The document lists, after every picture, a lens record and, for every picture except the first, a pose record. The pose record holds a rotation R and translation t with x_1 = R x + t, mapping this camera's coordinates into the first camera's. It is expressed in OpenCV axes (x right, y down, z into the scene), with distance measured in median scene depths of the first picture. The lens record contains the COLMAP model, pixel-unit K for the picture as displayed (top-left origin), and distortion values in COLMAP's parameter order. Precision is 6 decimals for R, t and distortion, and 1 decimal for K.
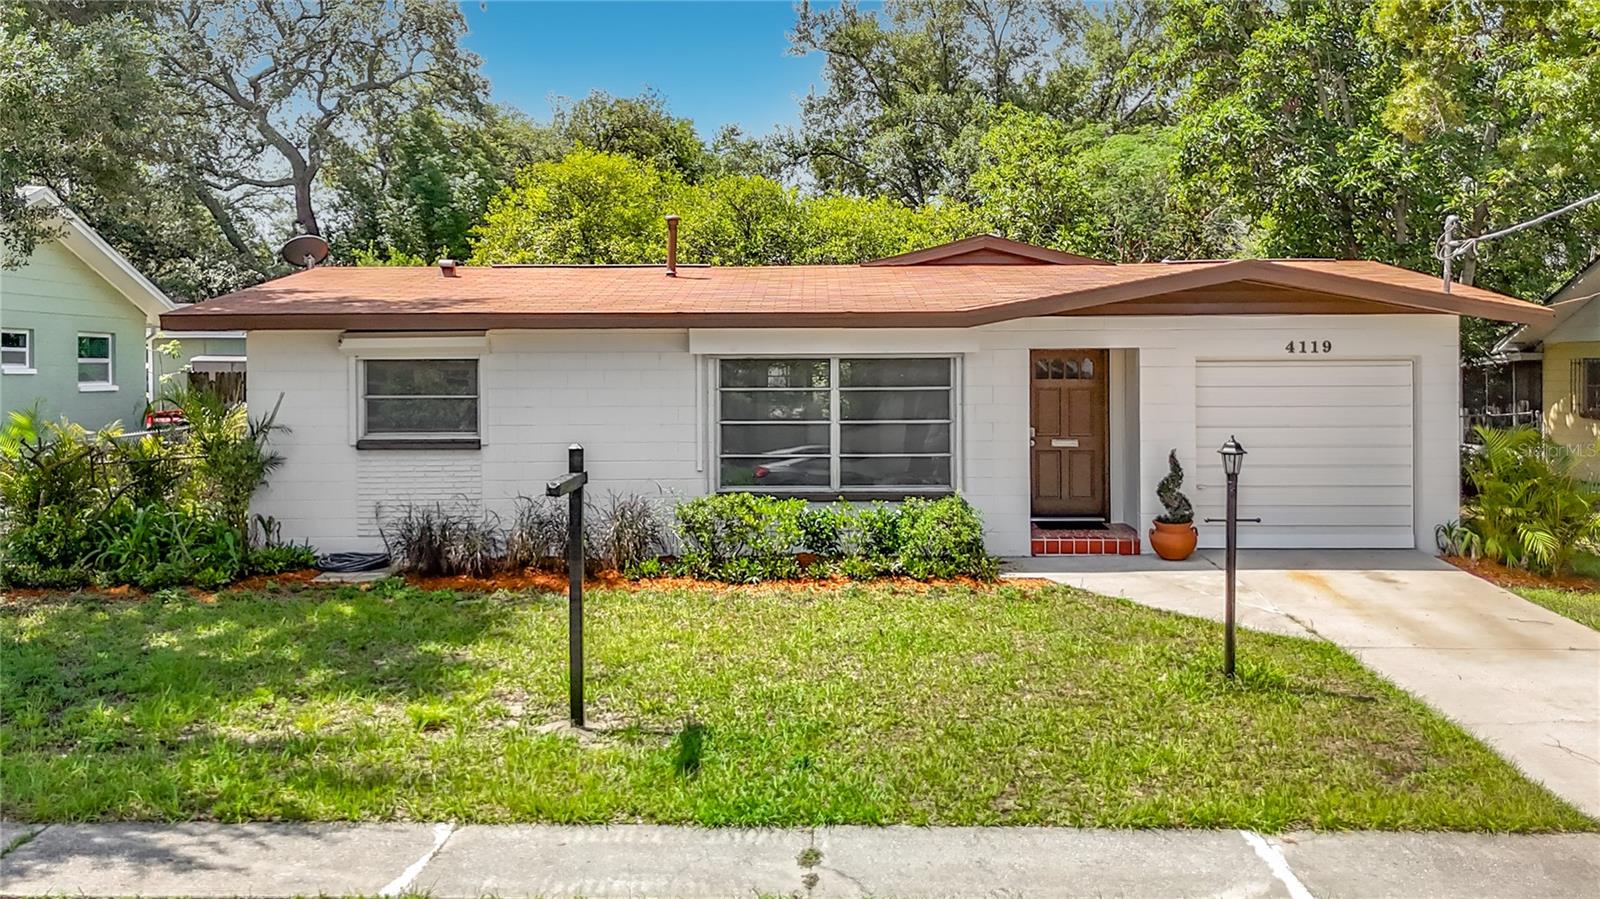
lens RADIAL K [[1441.8, 0, 800.0], [0, 1441.8, 449.5], [0, 0, 1]] dist [0.046629, -0.009301]
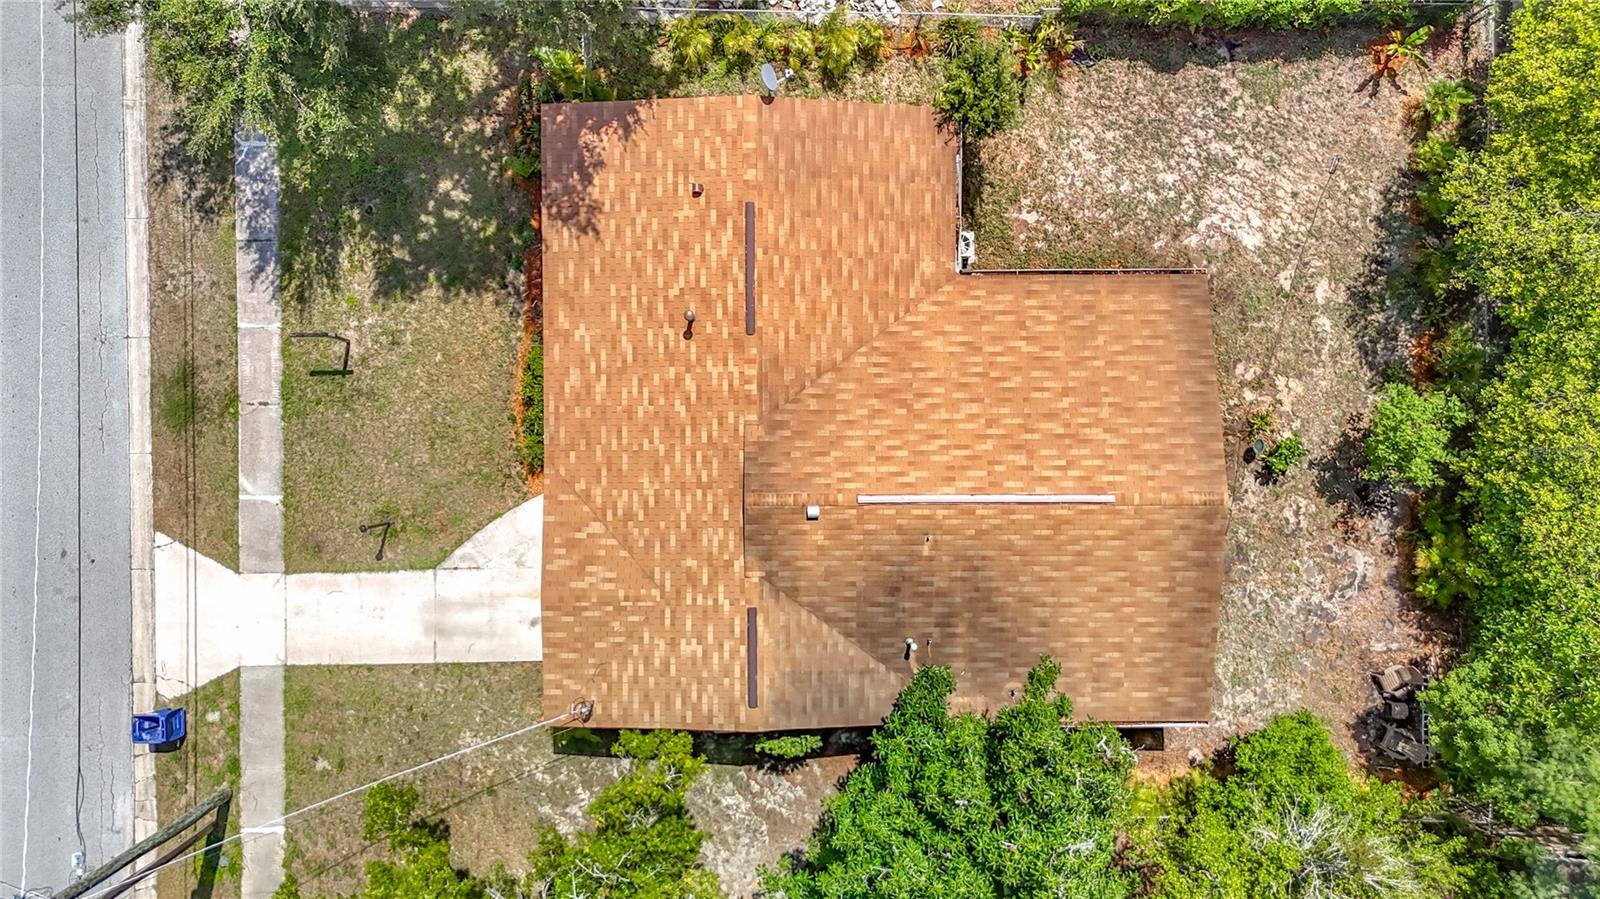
lens RADIAL K [[1186.0, 0, 800.0], [0, 1186.0, 449.5], [0, 0, 1]] dist [0.058558, -0.033280]
pose [[0.020352, 0.999756, 0.008634, 0.079389], [-0.096186, -0.006638, 0.995341, -1.901103], [0.995155, -0.021087, 0.096028, 1.168938]]
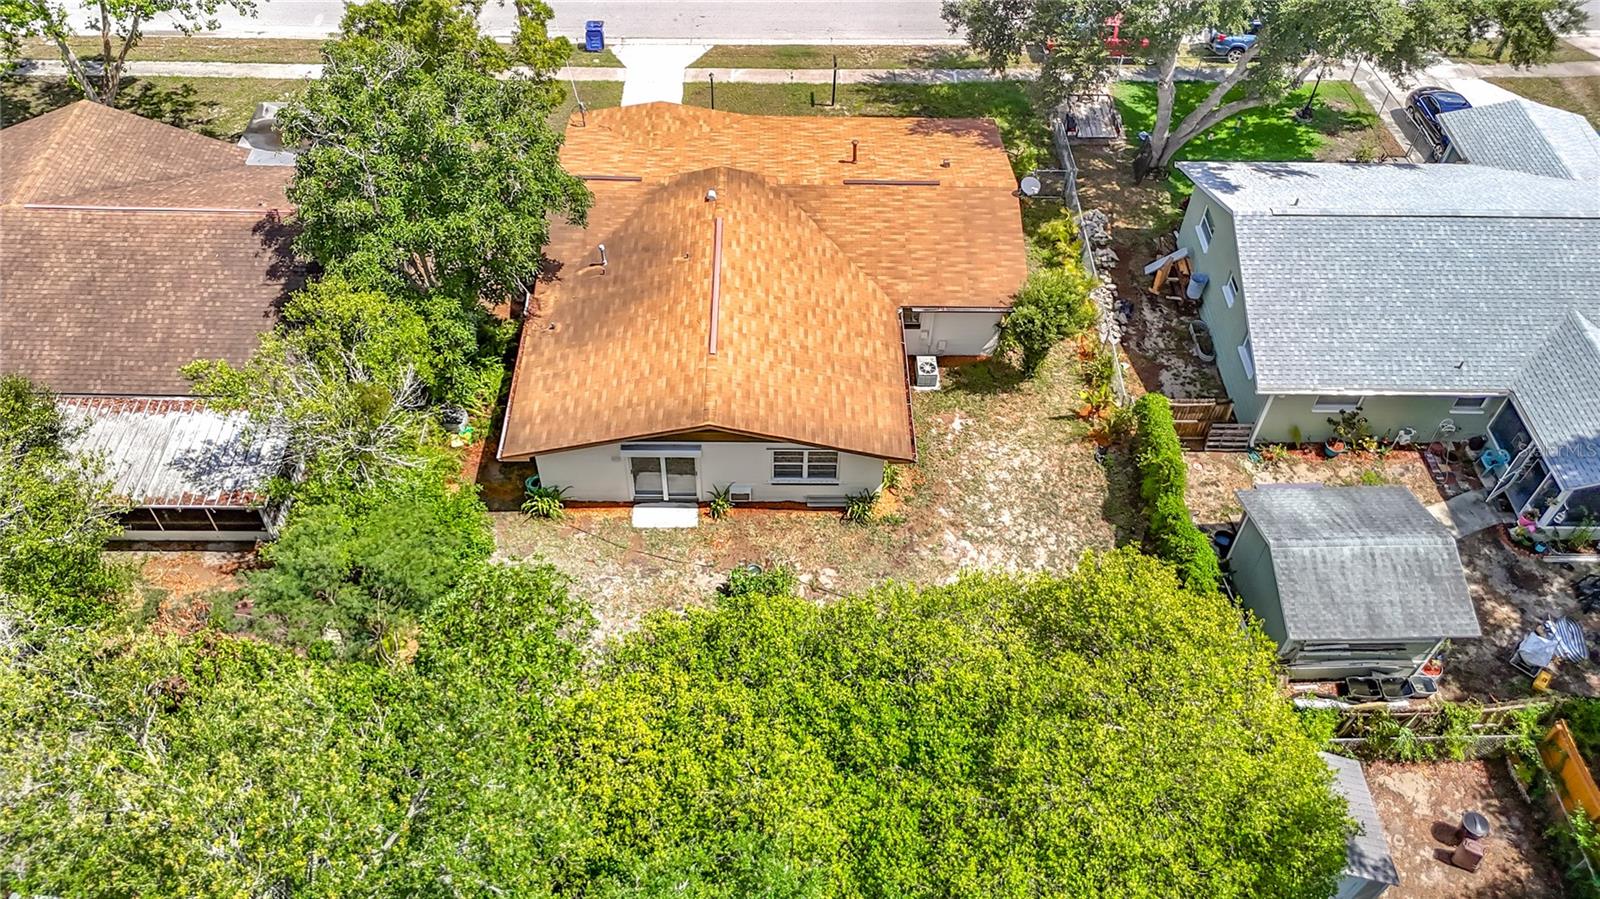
lens RADIAL K [[1159.8, 0, 800.0], [0, 1159.8, 449.5], [0, 0, 1]] dist [0.063475, -0.001227]
pose [[-0.999276, 0.005634, -0.037637, 0.101784], [-0.026860, 0.596180, 0.802401, -1.713546], [0.026959, 0.802831, -0.595597, 3.056699]]
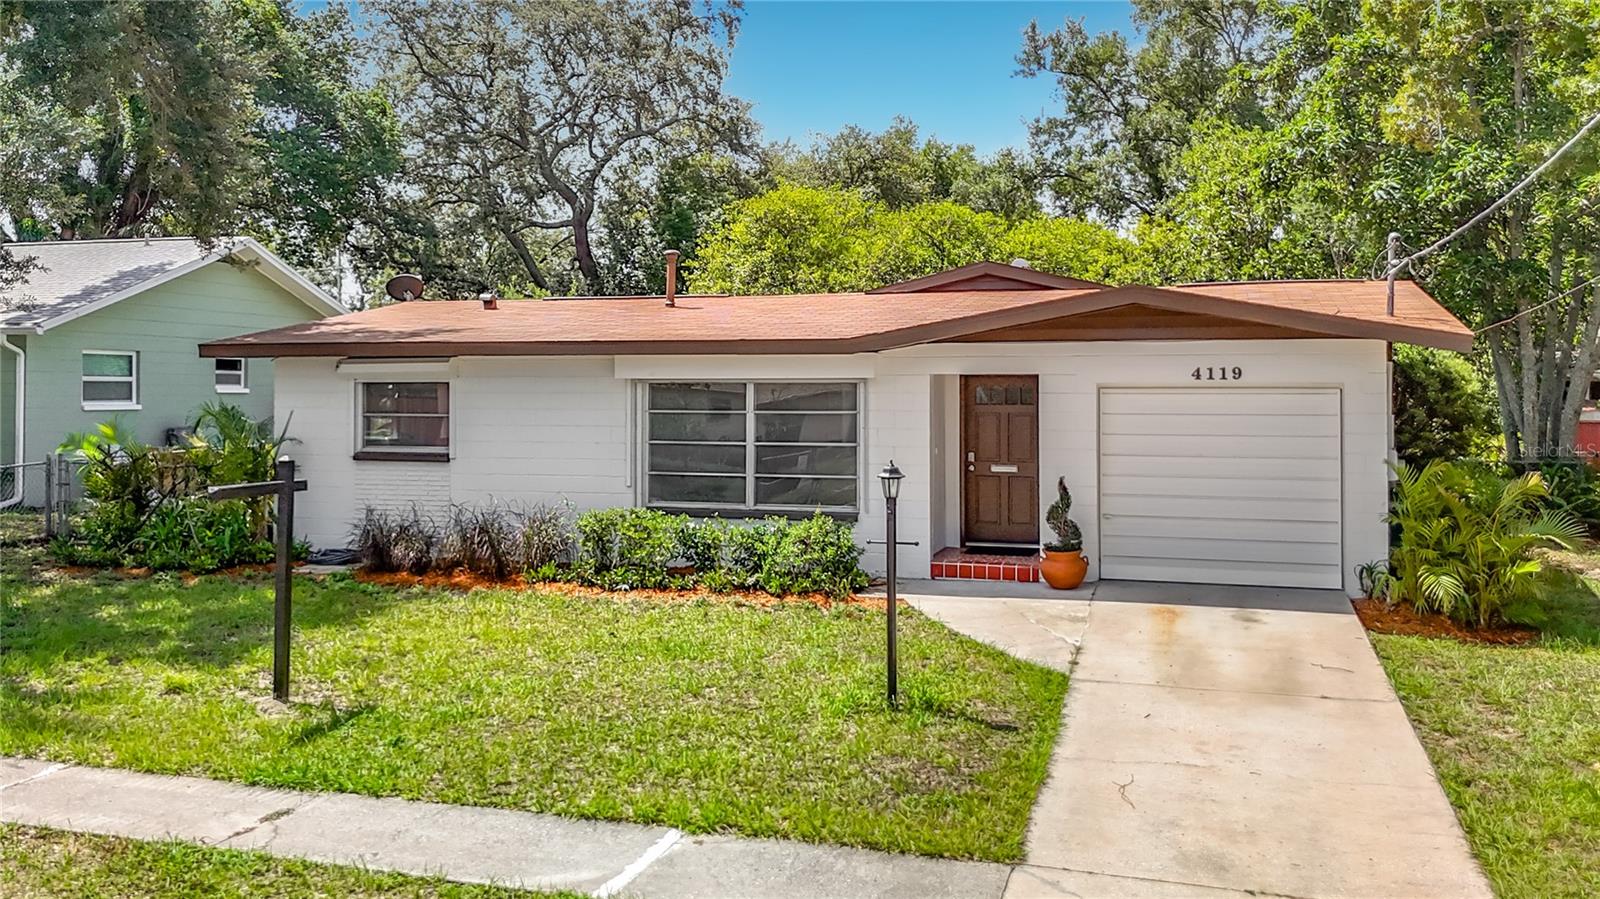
lens RADIAL K [[1419.7, 0, 747.1], [0, 1419.7, 444.8], [0, 0, 1]] dist [0.047803, -0.018246]
pose [[0.954375, 0.017386, -0.298105, 0.338952], [-0.023075, 0.999612, -0.015574, -0.001769], [0.297718, 0.021742, 0.954406, 0.008254]]
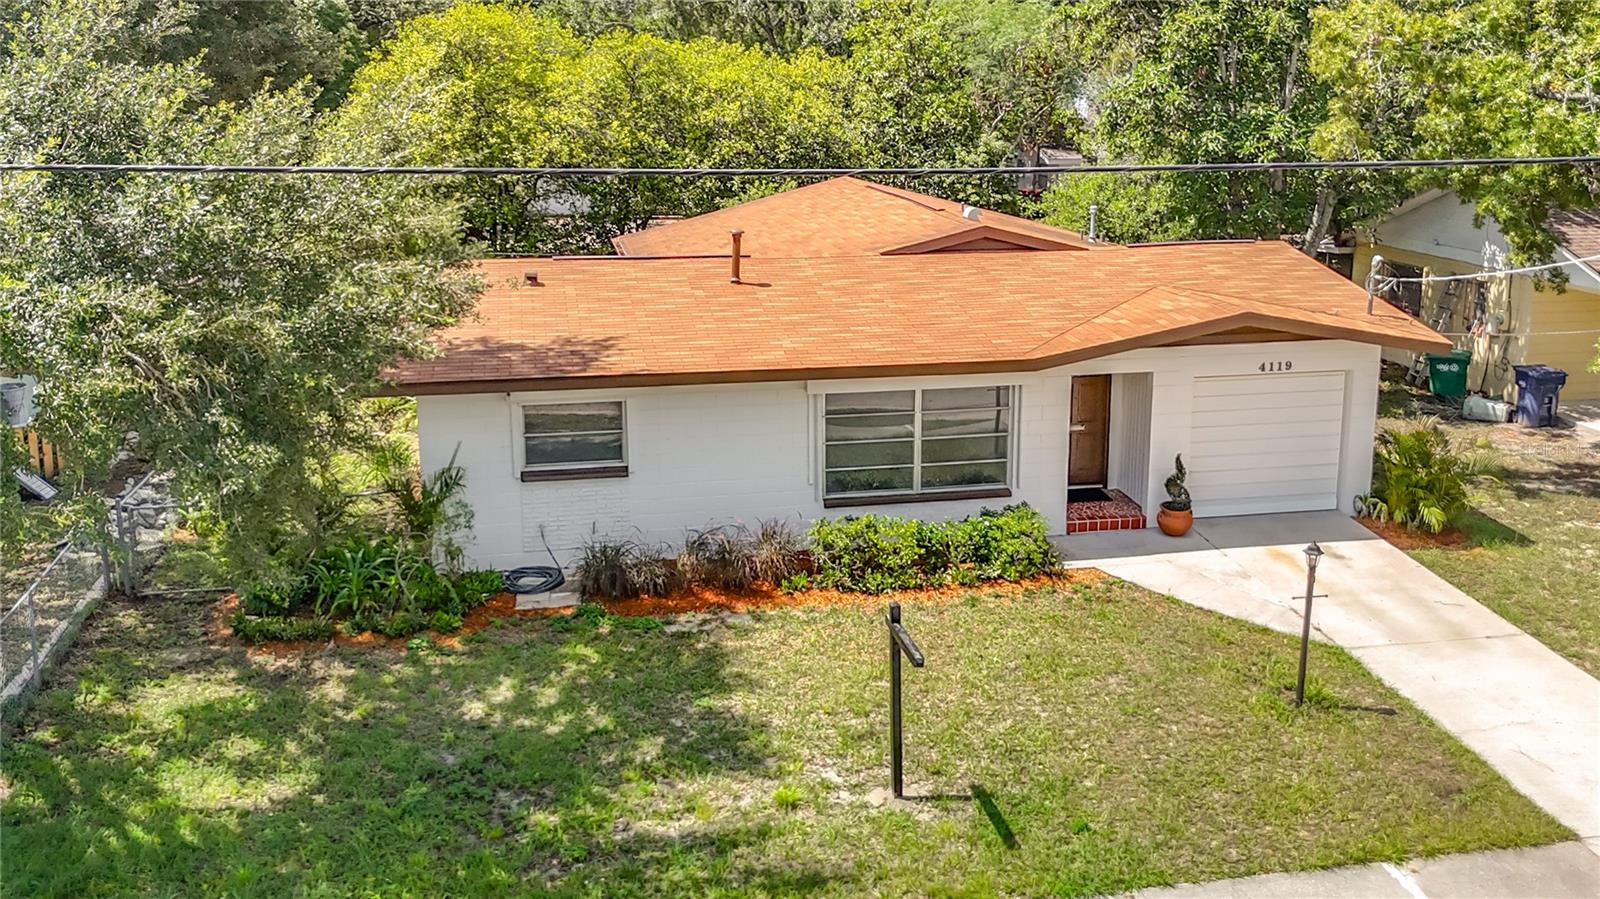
lens RADIAL K [[1417.7, 0, 854.1], [0, 1417.7, 465.8], [0, 0, 1]] dist [0.065525, -0.022901]
pose [[0.974792, -0.052125, 0.216941, -0.297737], [0.005113, 0.977291, 0.211840, -0.257211], [-0.223057, -0.205391, 0.952922, -0.145501]]
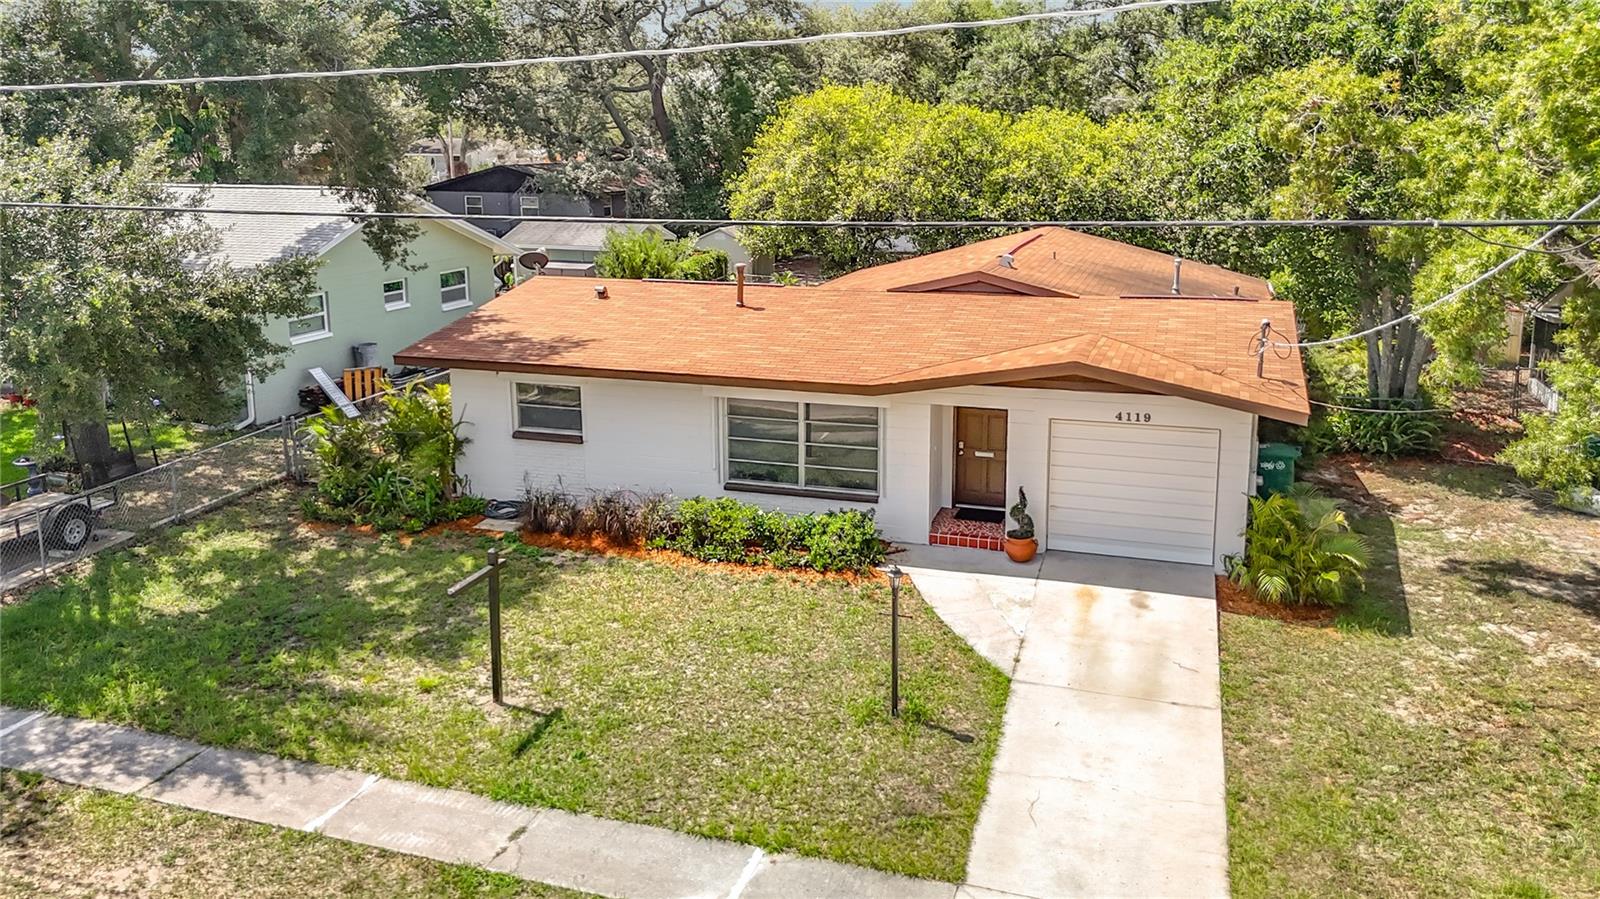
lens RADIAL K [[1186.0, 0, 800.0], [0, 1186.0, 449.5], [0, 0, 1]] dist [0.058558, -0.033280]
pose [[0.955225, 0.075684, -0.286038, 0.375683], [-0.016978, 0.979159, 0.202382, -0.261257], [0.295394, -0.188464, 0.936602, -0.131689]]
